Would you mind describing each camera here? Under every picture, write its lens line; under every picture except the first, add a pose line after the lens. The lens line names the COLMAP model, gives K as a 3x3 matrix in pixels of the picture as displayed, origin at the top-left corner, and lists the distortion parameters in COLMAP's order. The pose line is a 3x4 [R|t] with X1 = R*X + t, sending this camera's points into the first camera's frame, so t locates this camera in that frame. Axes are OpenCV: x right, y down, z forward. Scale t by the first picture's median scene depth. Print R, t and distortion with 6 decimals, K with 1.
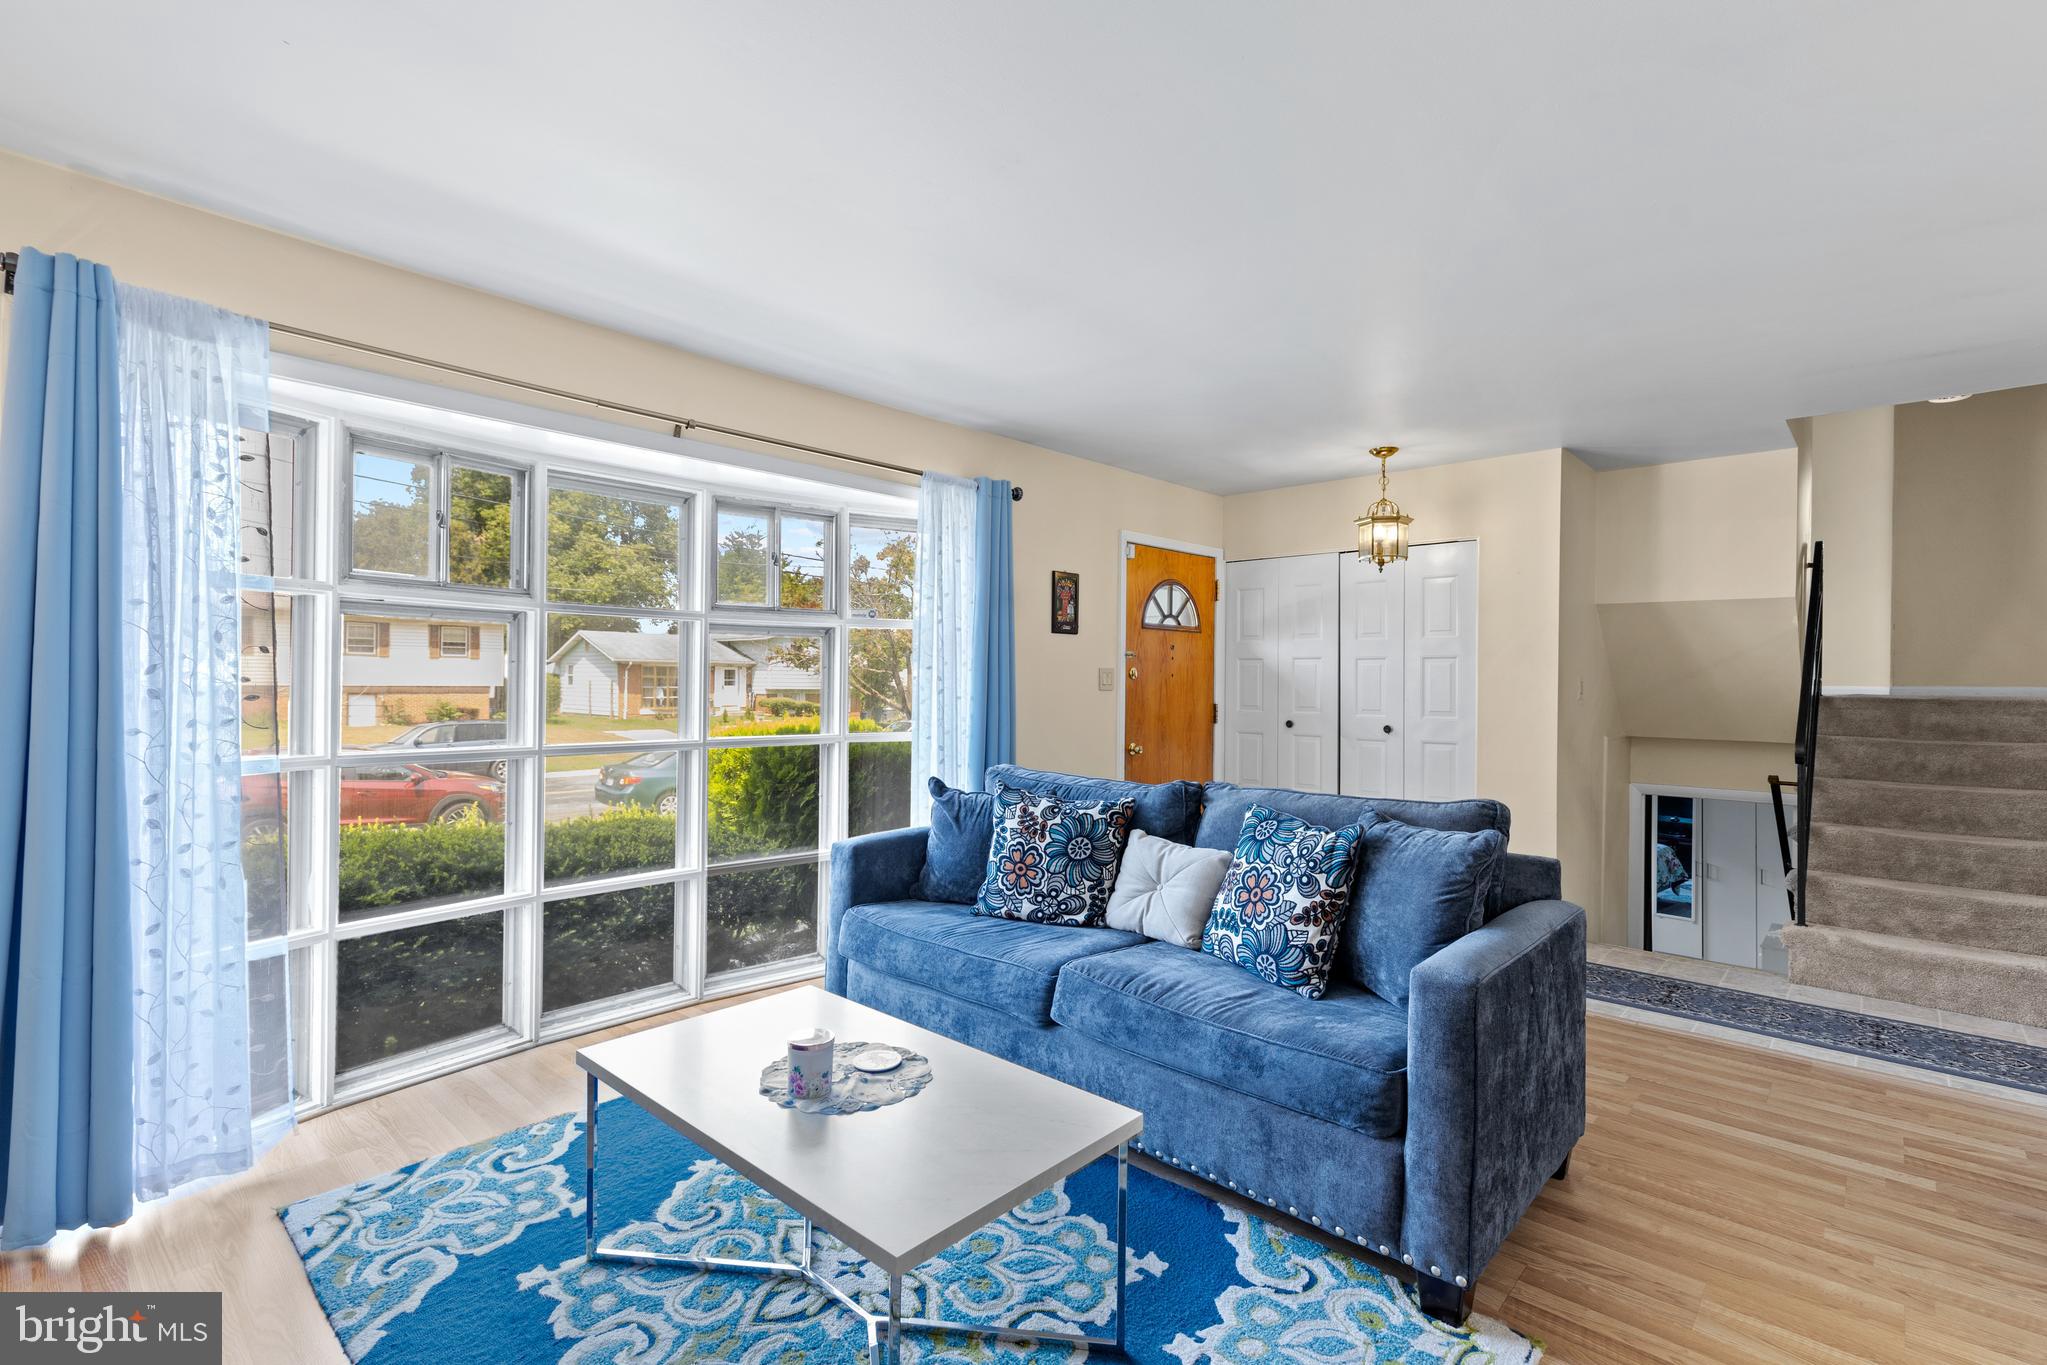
lens RADIAL K [[927.2, 0, 1031.2], [0, 927.2, 683.0], [0, 0, 1]] dist [-0.002080, -0.001312]
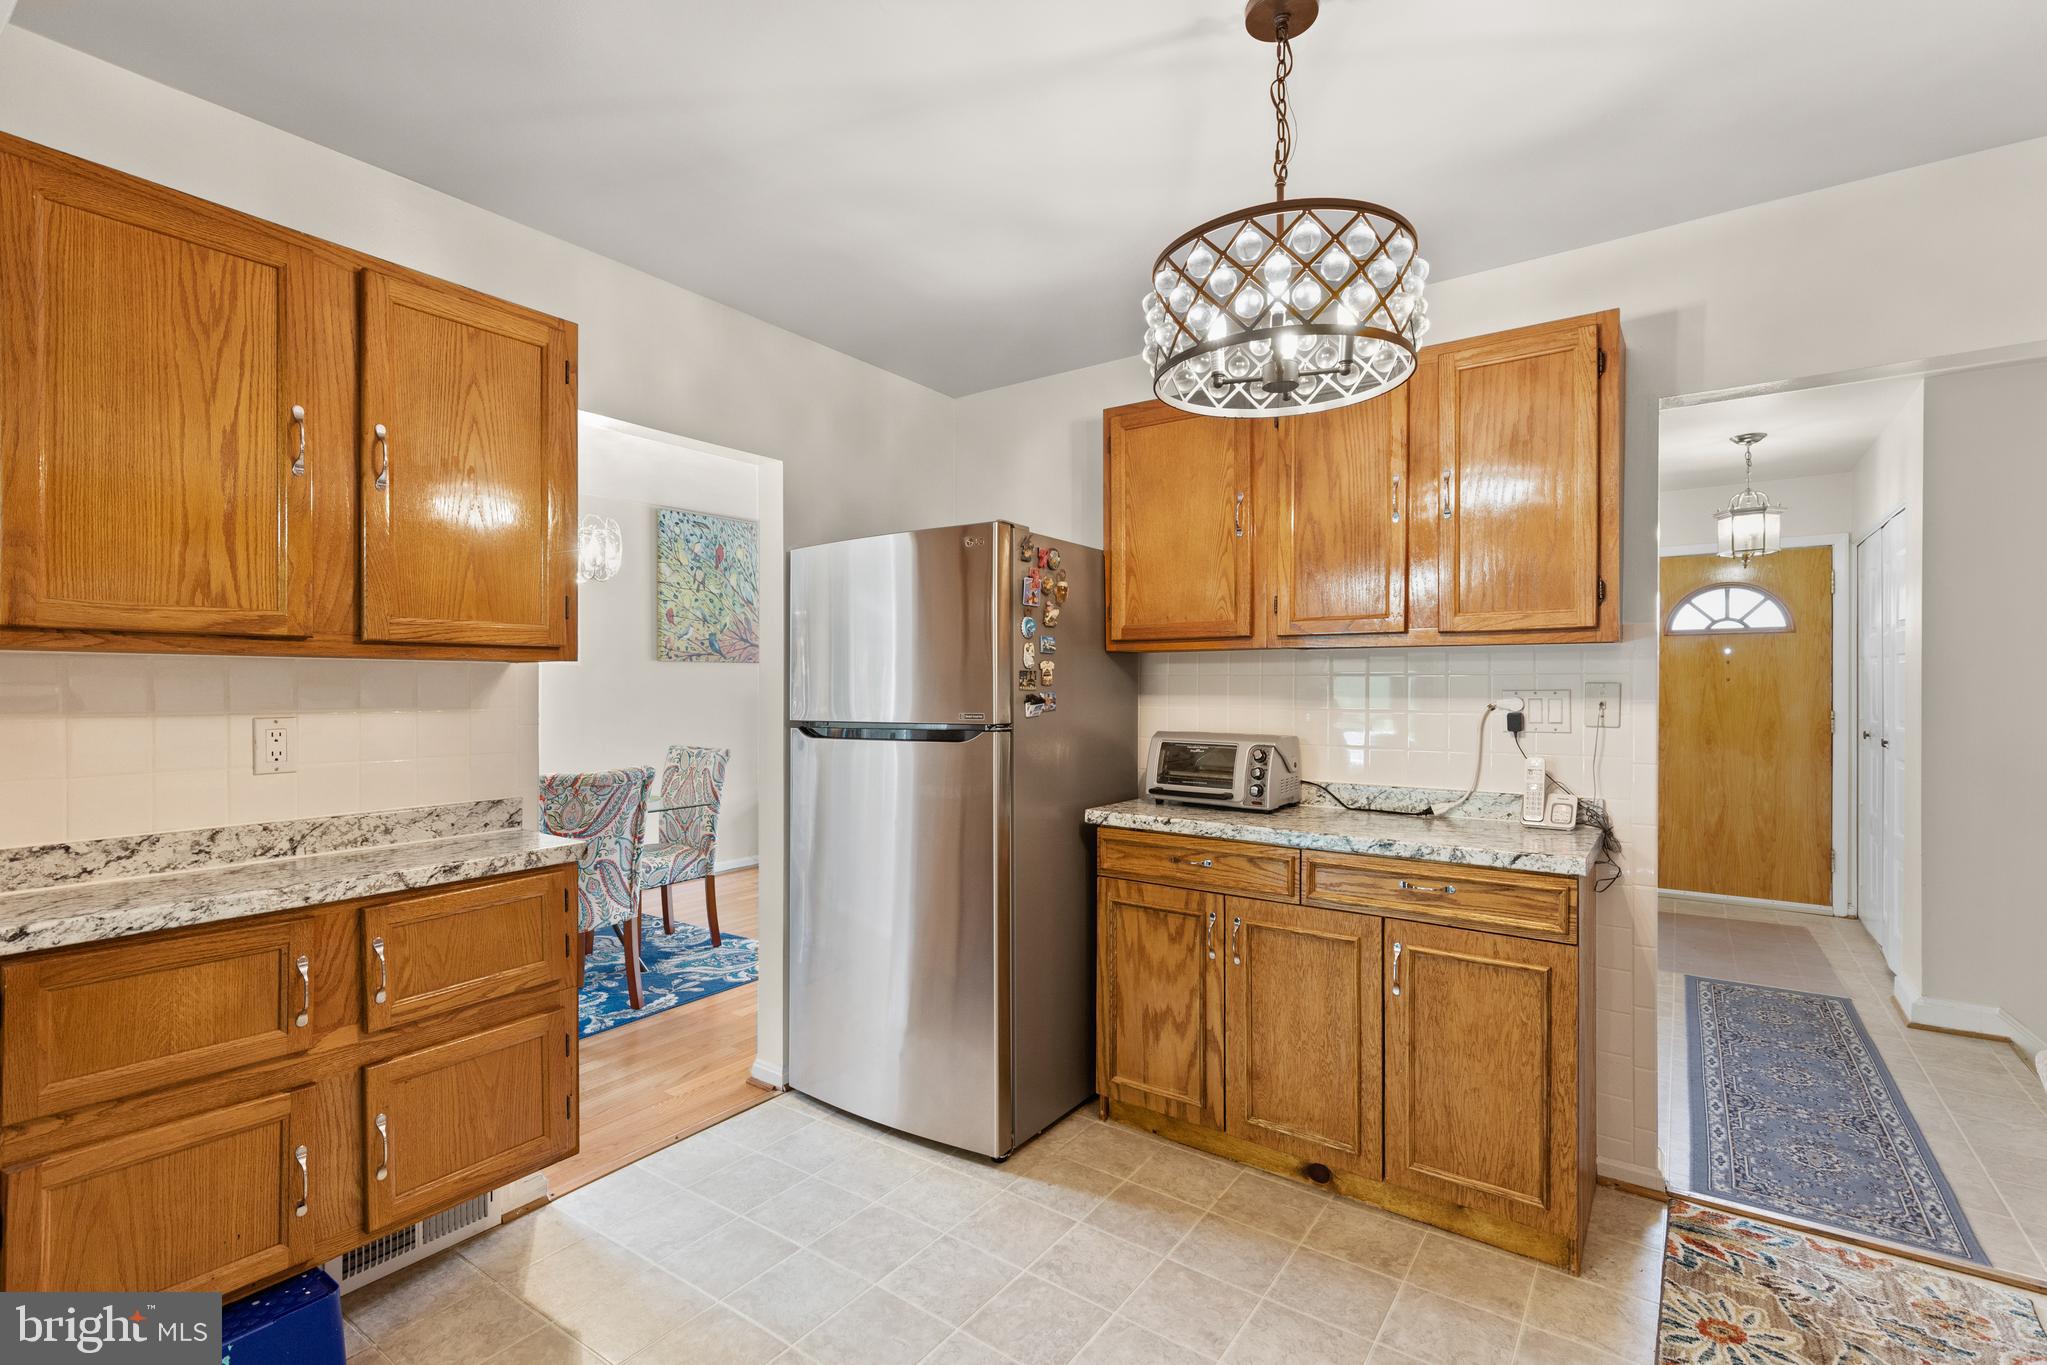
lens RADIAL K [[927.2, 0, 1020.5], [0, 927.2, 688.7], [0, 0, 1]] dist [-0.002080, -0.001312]
pose [[0.125786, -0.012301, -0.991981, 1.849457], [0.003295, 0.999923, -0.011982, 0.018266], [0.992052, -0.001761, 0.125817, 0.244457]]
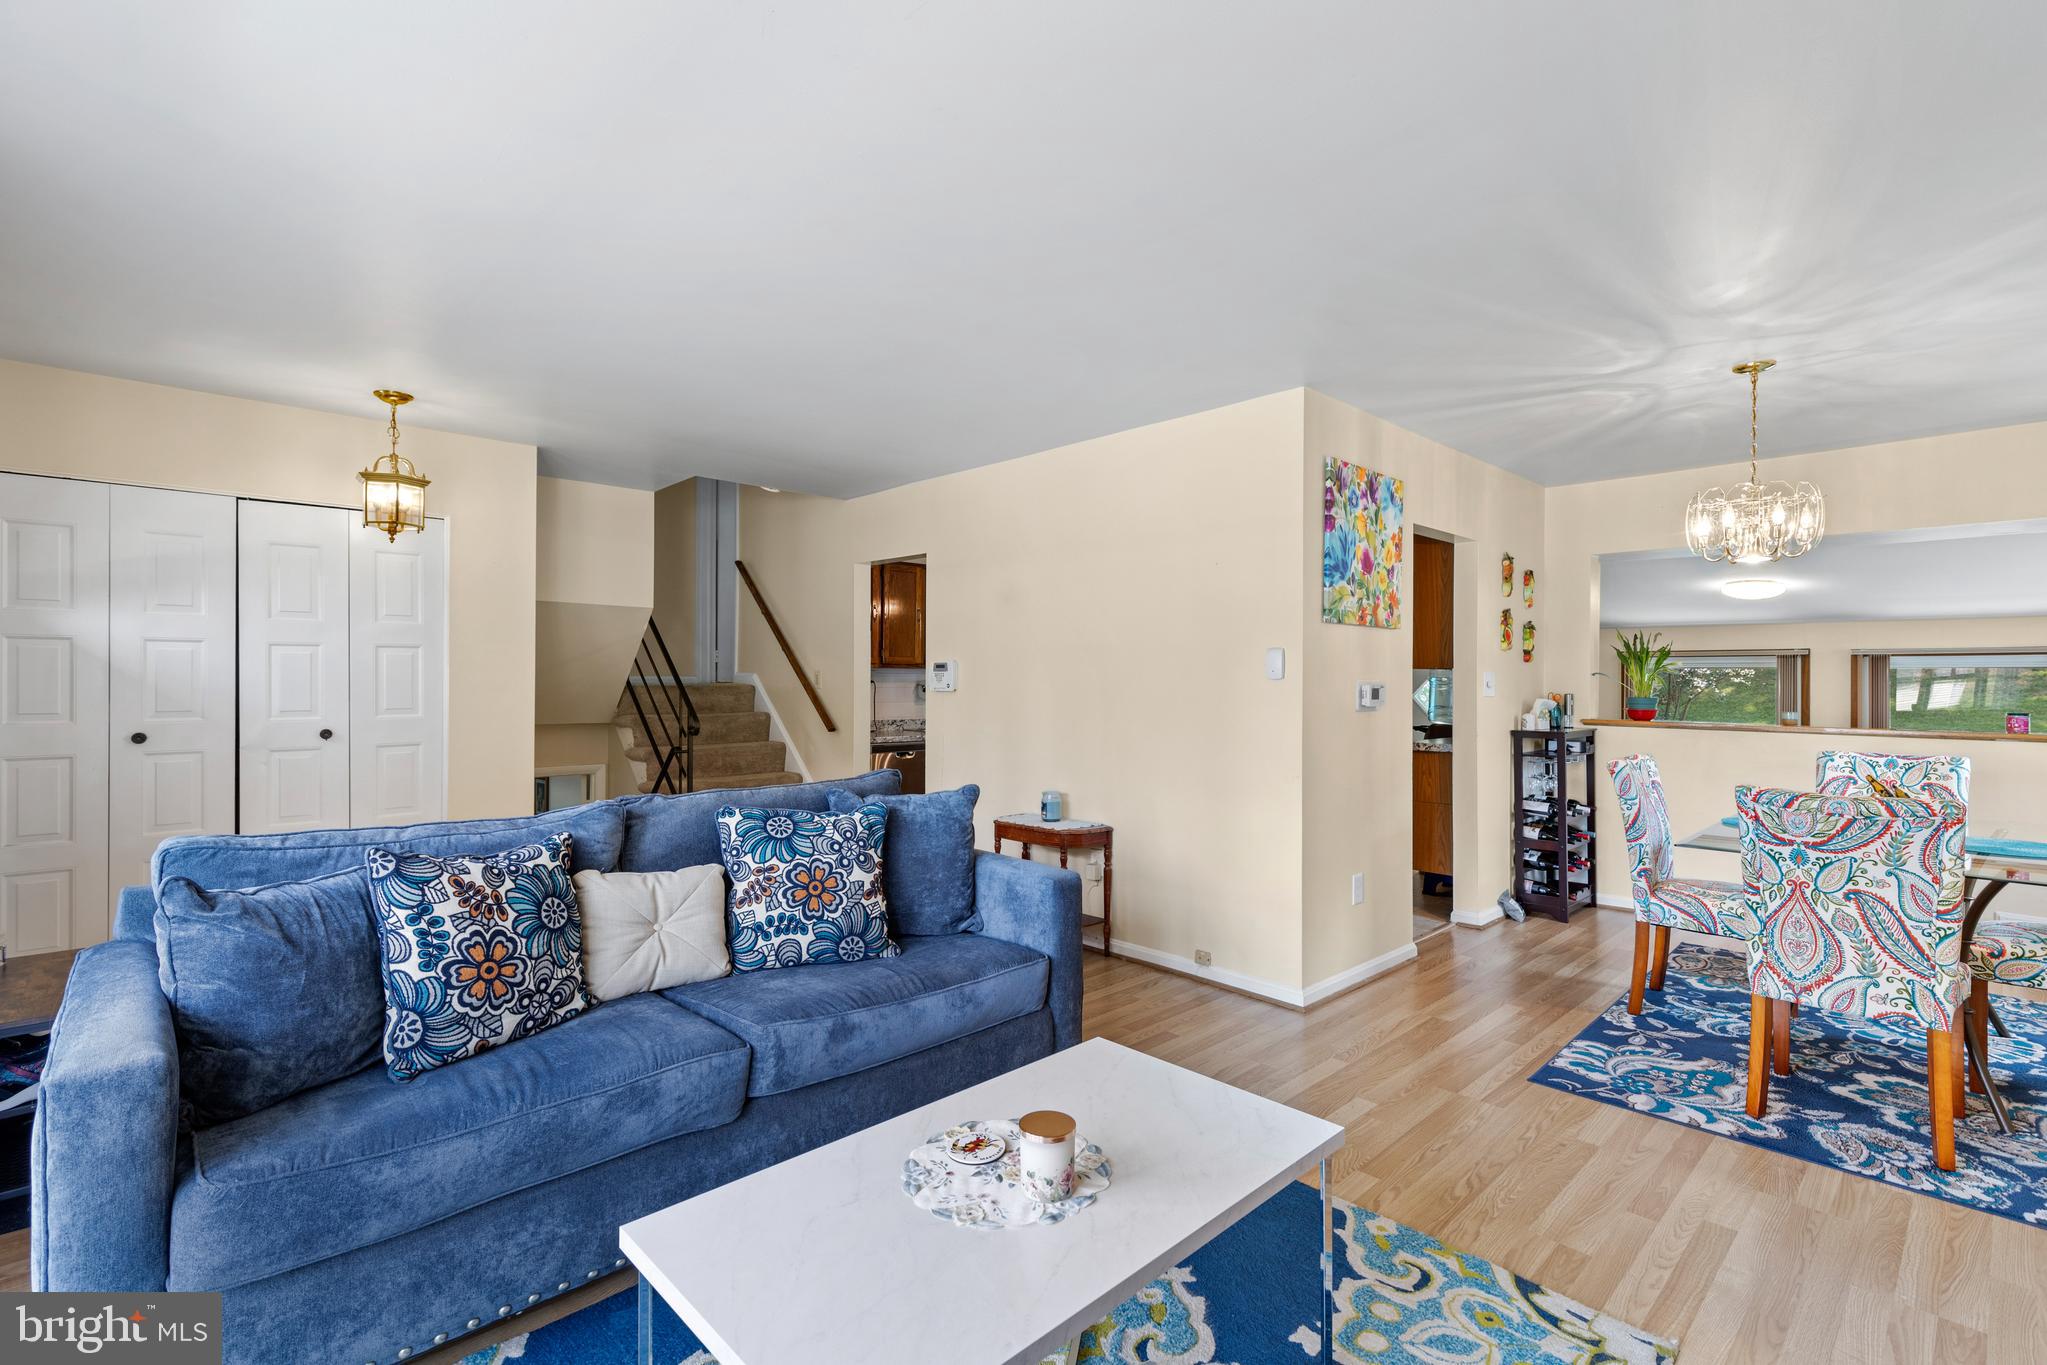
lens RADIAL K [[927.2, 0, 1030.6], [0, 927.2, 679.1], [0, 0, 1]] dist [-0.002080, -0.001312]
pose [[0.066001, -0.008745, 0.997781, -0.624828], [-0.000500, 0.999961, 0.008798, -0.008327], [-0.997819, -0.001079, 0.065994, 0.576047]]
